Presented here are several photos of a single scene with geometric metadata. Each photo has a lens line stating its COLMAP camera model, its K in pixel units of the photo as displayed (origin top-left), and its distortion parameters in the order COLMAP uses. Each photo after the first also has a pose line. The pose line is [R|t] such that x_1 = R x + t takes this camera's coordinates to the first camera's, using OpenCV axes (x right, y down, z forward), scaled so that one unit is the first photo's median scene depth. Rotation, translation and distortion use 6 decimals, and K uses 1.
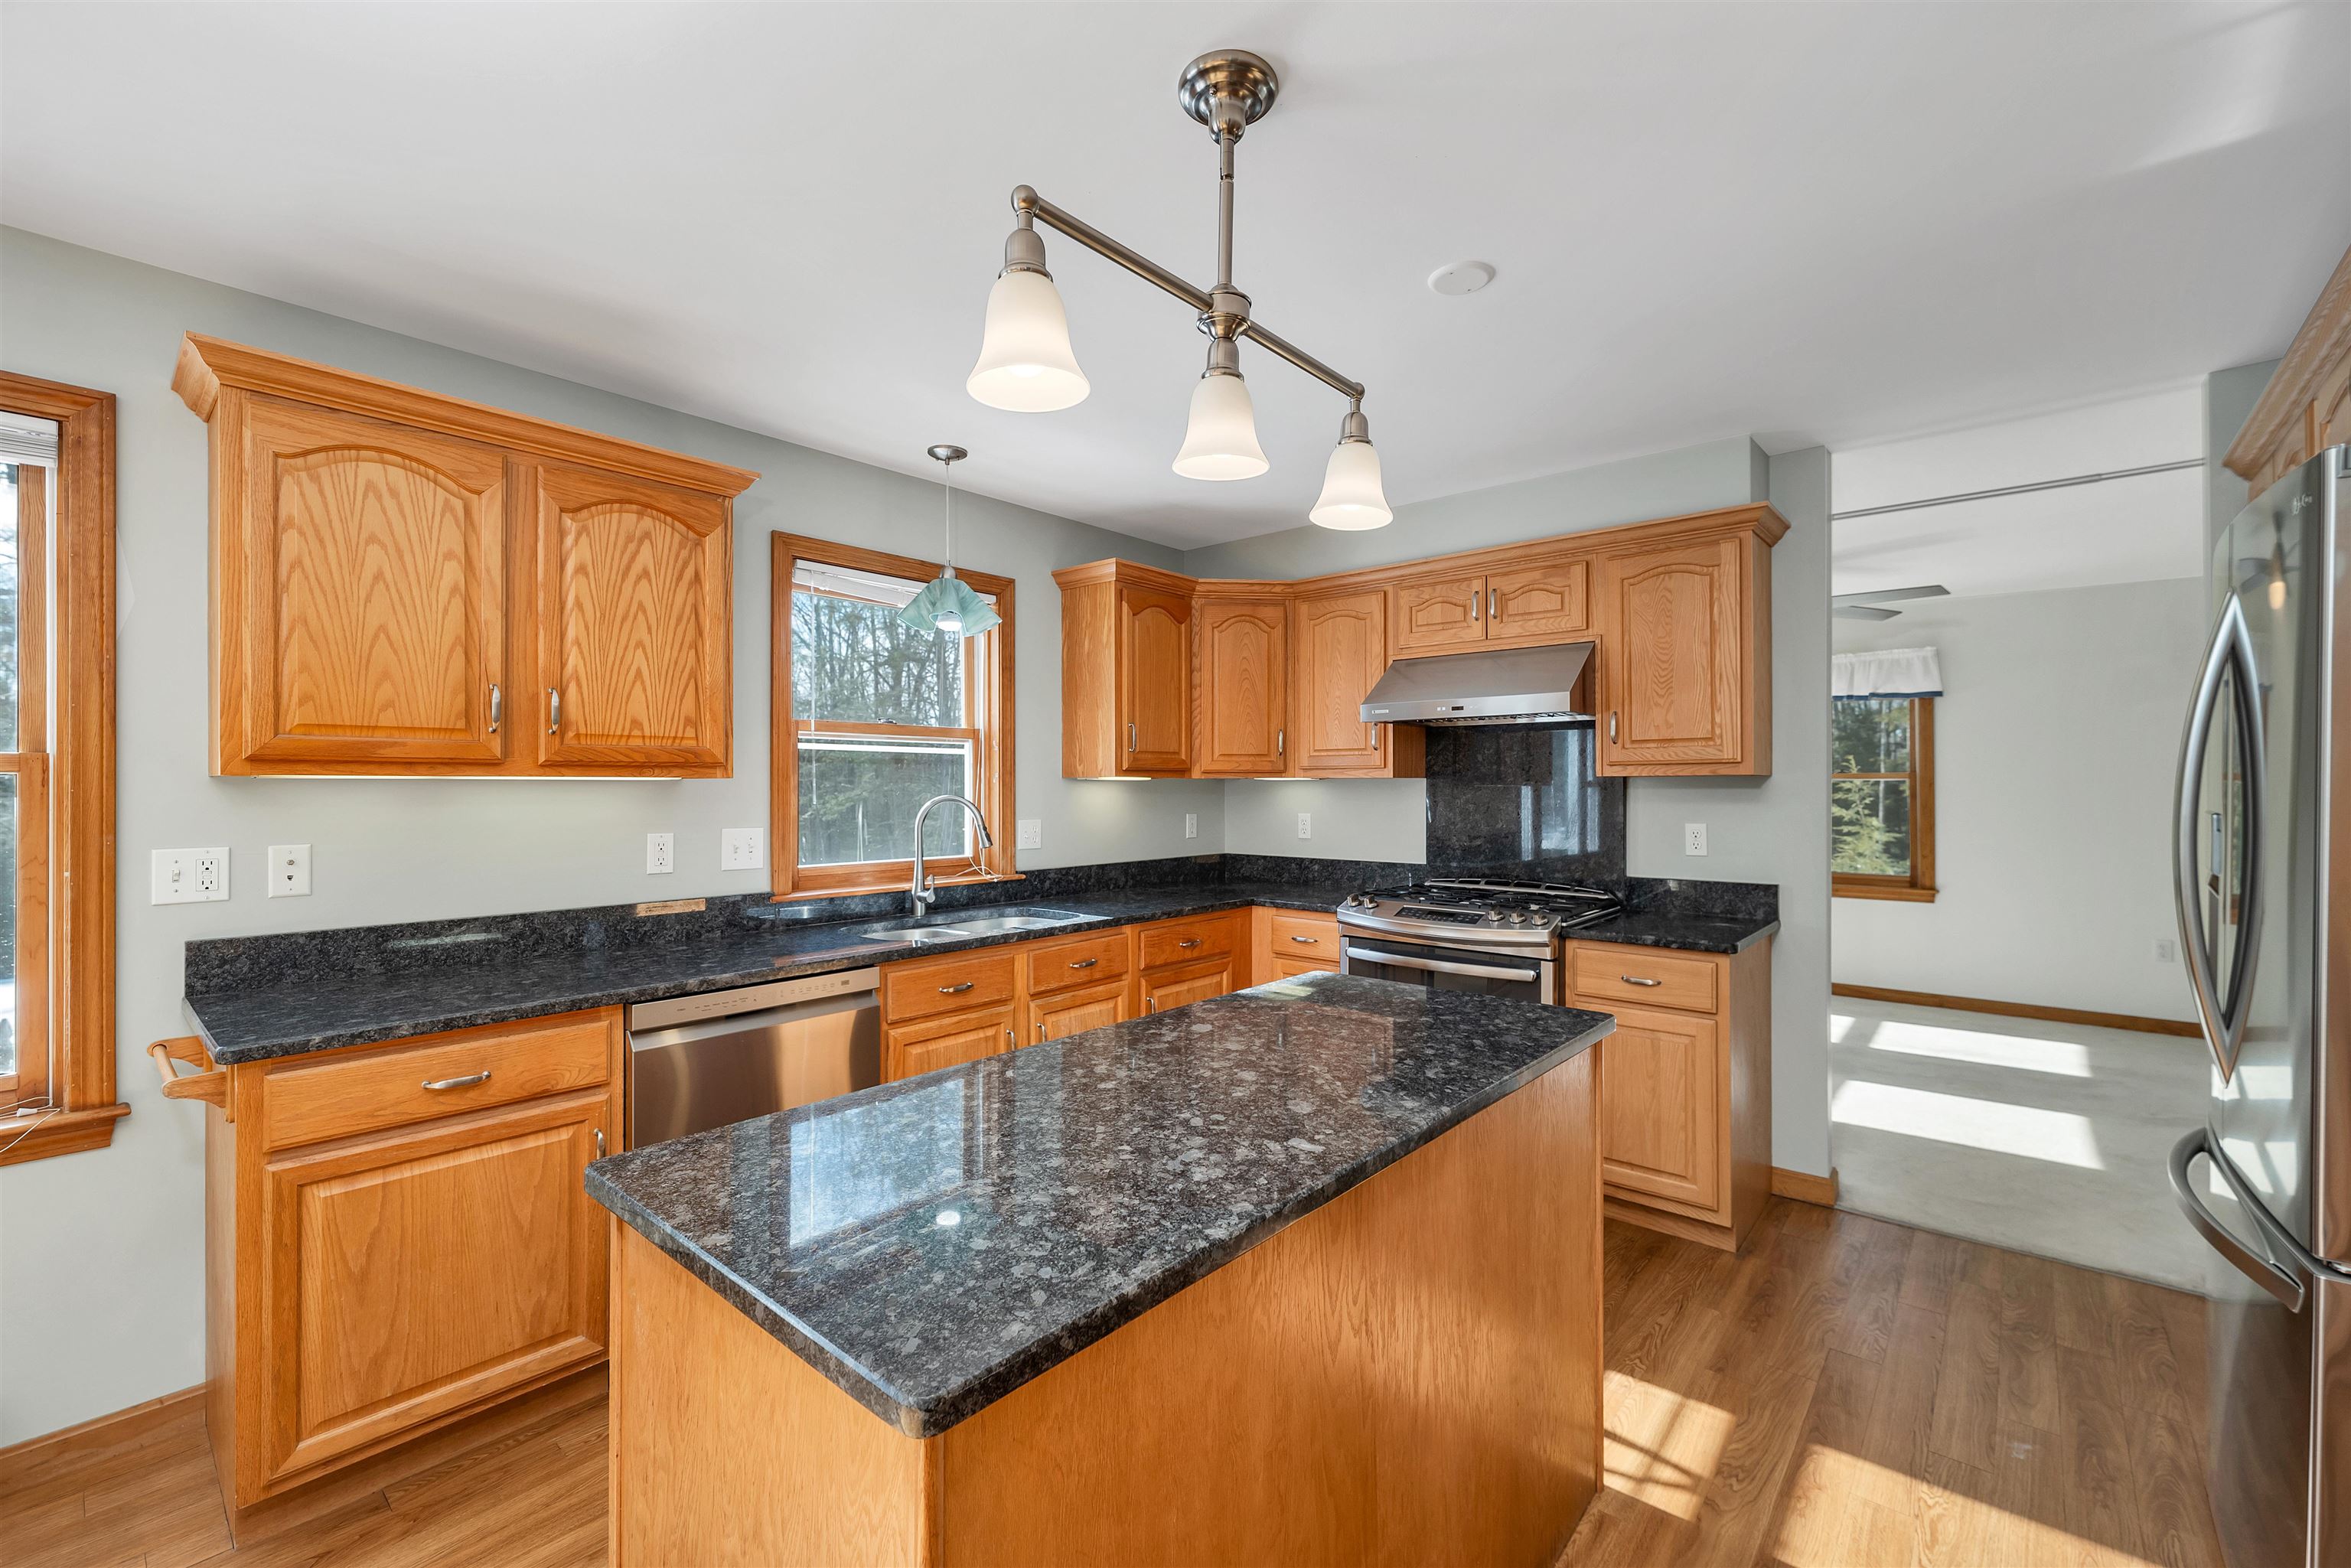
lens RADIAL K [[981.1, 0, 1176.4], [0, 981.1, 778.7], [0, 0, 1]] dist [0.002628, -0.000820]
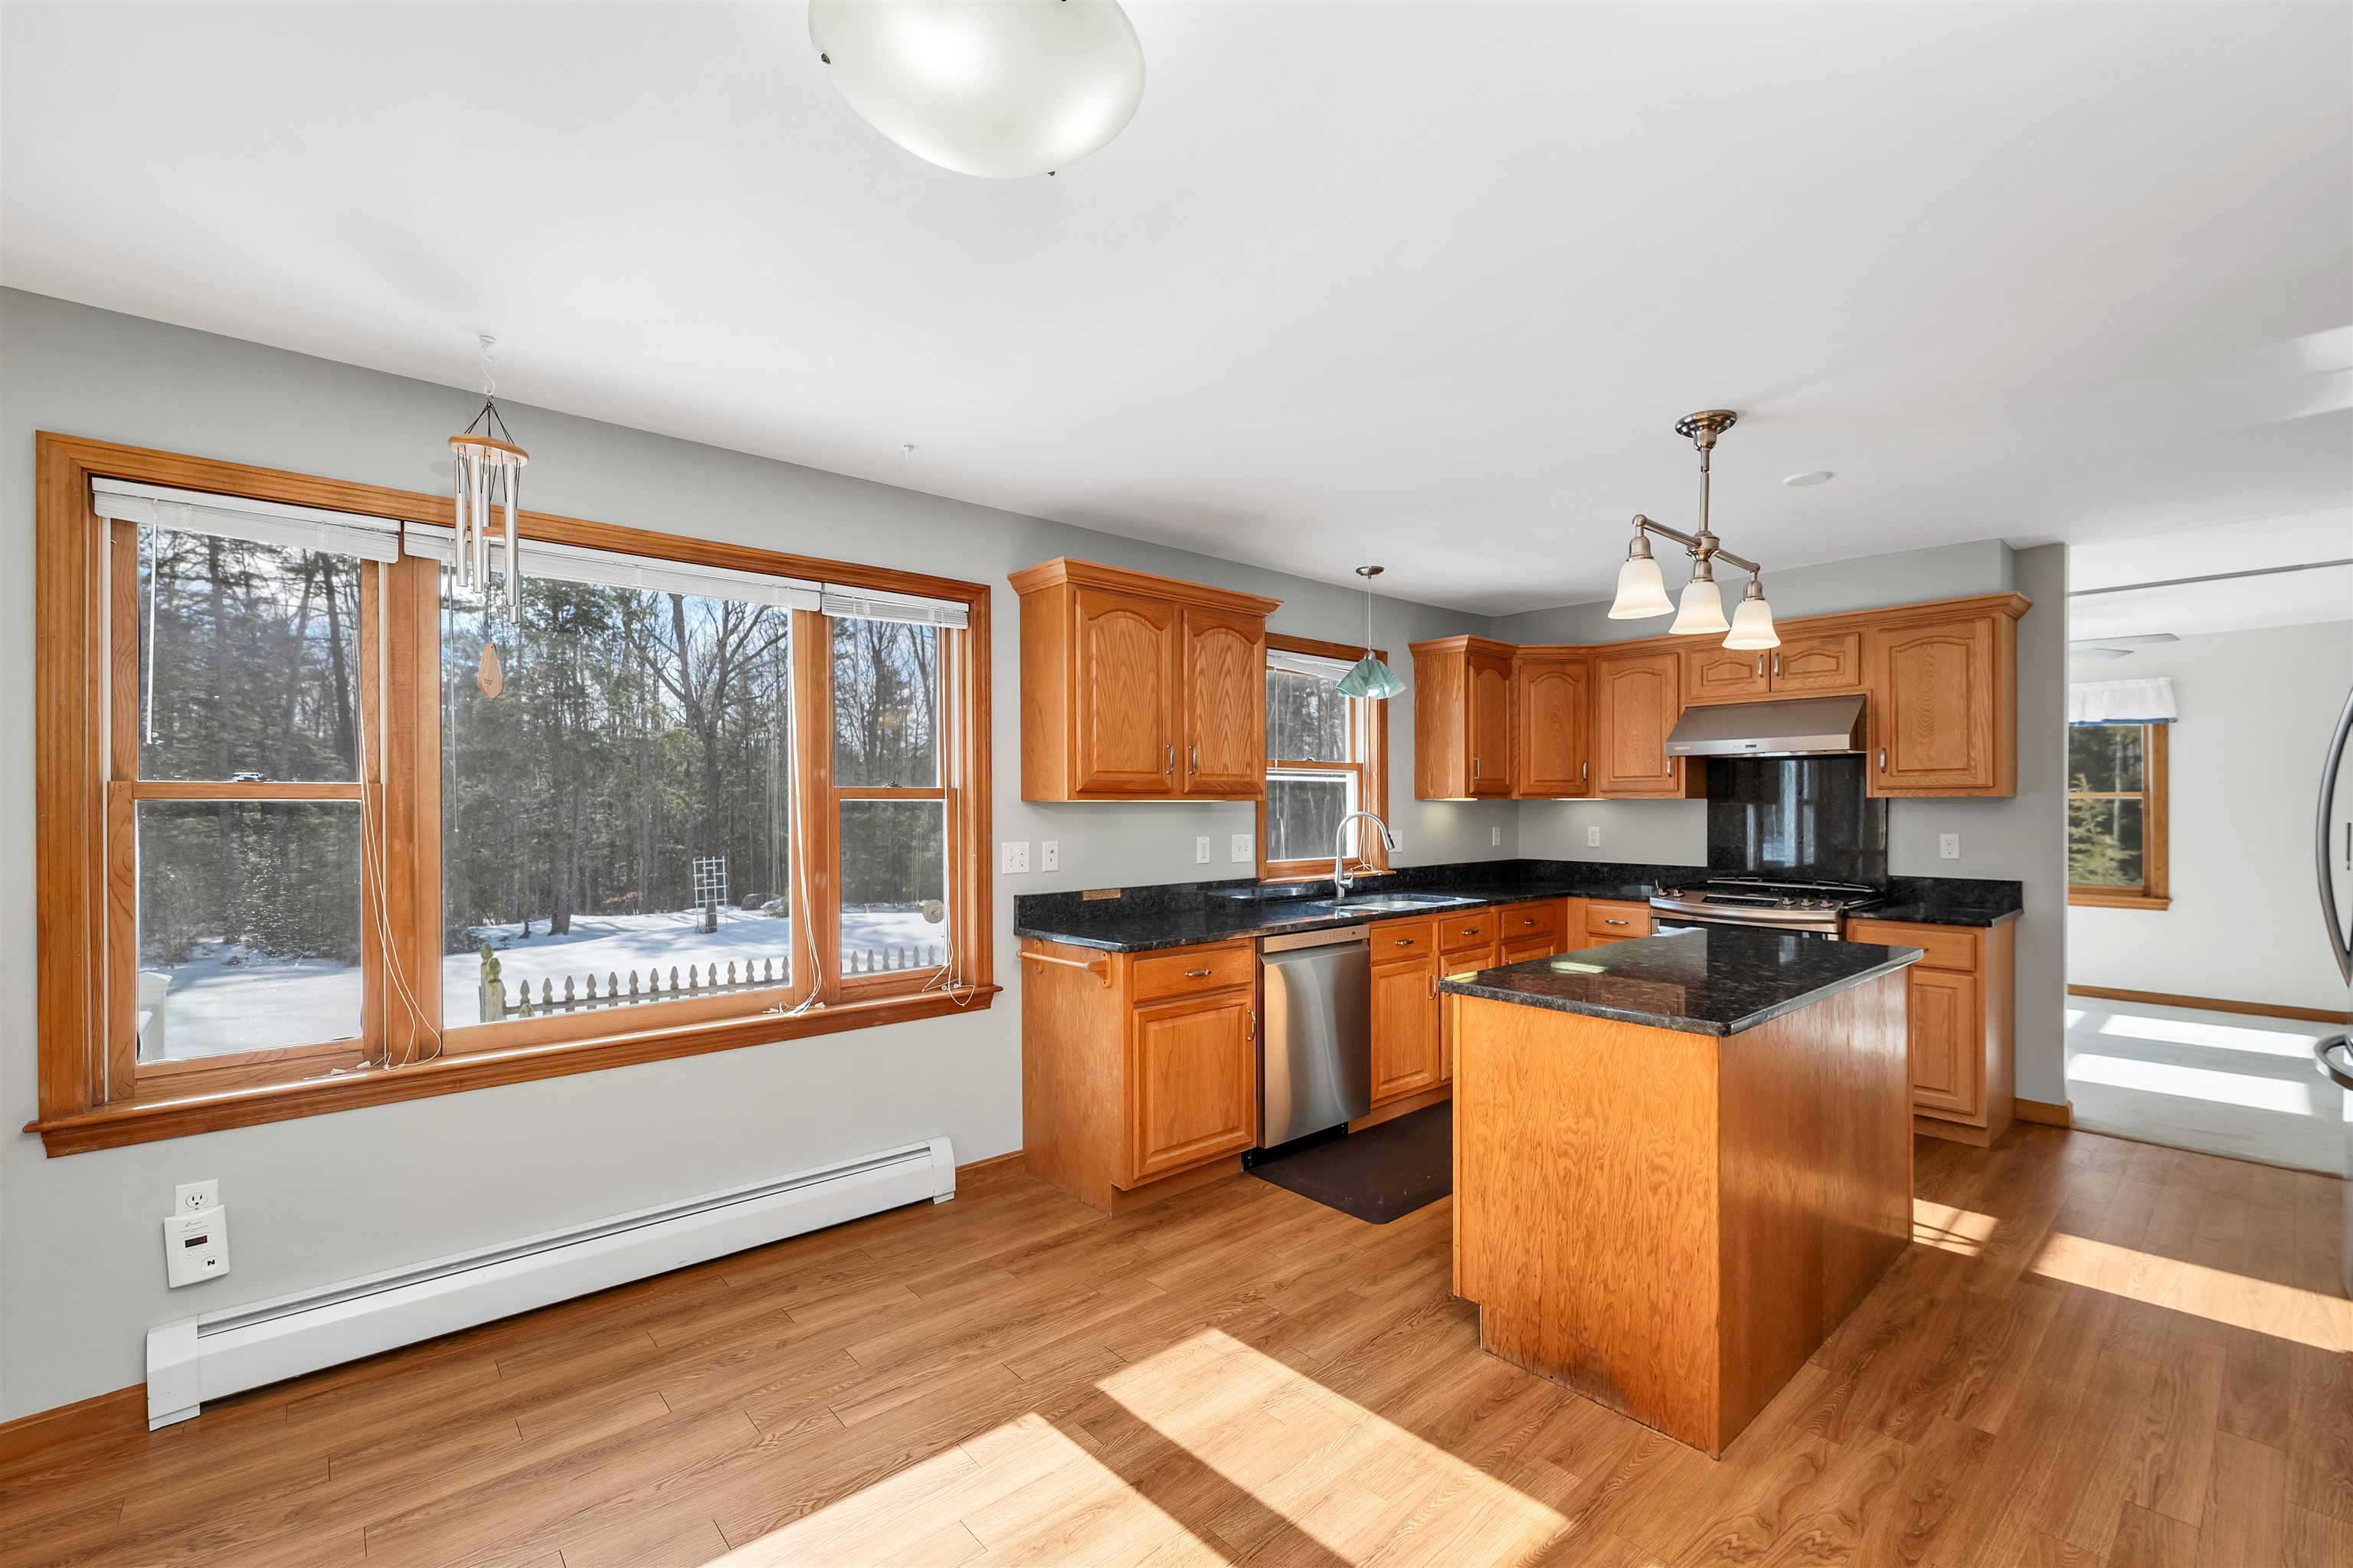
lens RADIAL K [[982.0, 0, 1173.4], [0, 982.0, 804.7], [0, 0, 1]] dist [0.002628, -0.000820]
pose [[0.989904, -0.001436, -0.141733, -0.326139], [0.002491, 0.999971, 0.007265, -0.004657], [0.141718, -0.007545, 0.989878, -0.463325]]
